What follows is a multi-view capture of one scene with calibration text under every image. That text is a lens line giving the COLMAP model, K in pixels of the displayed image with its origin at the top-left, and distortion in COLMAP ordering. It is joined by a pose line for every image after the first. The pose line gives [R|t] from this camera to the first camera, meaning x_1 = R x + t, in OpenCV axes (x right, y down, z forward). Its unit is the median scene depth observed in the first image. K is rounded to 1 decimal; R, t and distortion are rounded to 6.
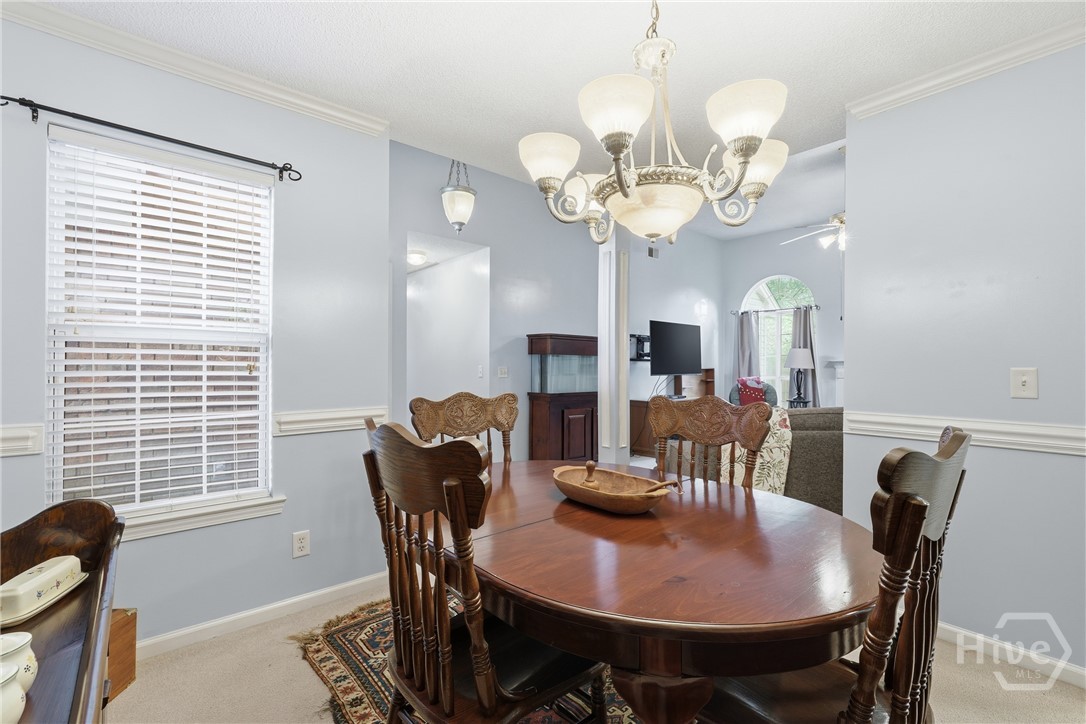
lens RADIAL K [[482.0, 0, 541.2], [0, 482.0, 361.3], [0, 0, 1]] dist [-0.015259, 0.005944]
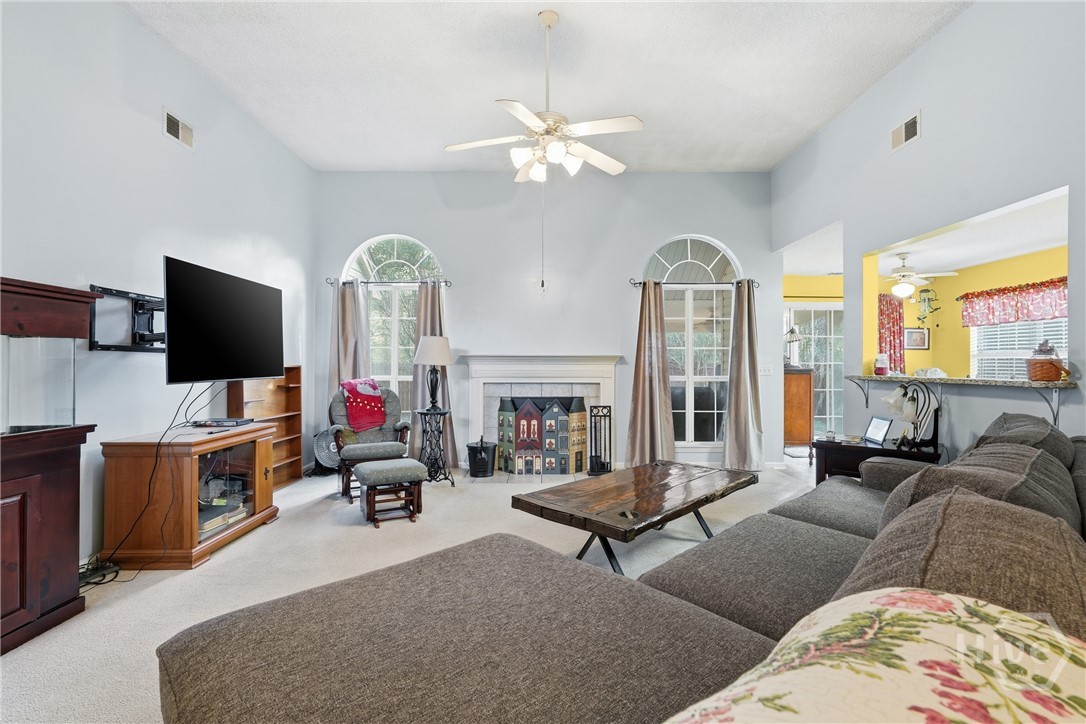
lens RADIAL K [[482.0, 0, 540.6], [0, 482.0, 361.3], [0, 0, 1]] dist [-0.015259, 0.005944]
pose [[0.660372, -0.001524, 0.750937, 0.112017], [-0.004482, 0.999972, 0.005971, 0.004011], [-0.750925, -0.007309, 0.660347, 0.407823]]
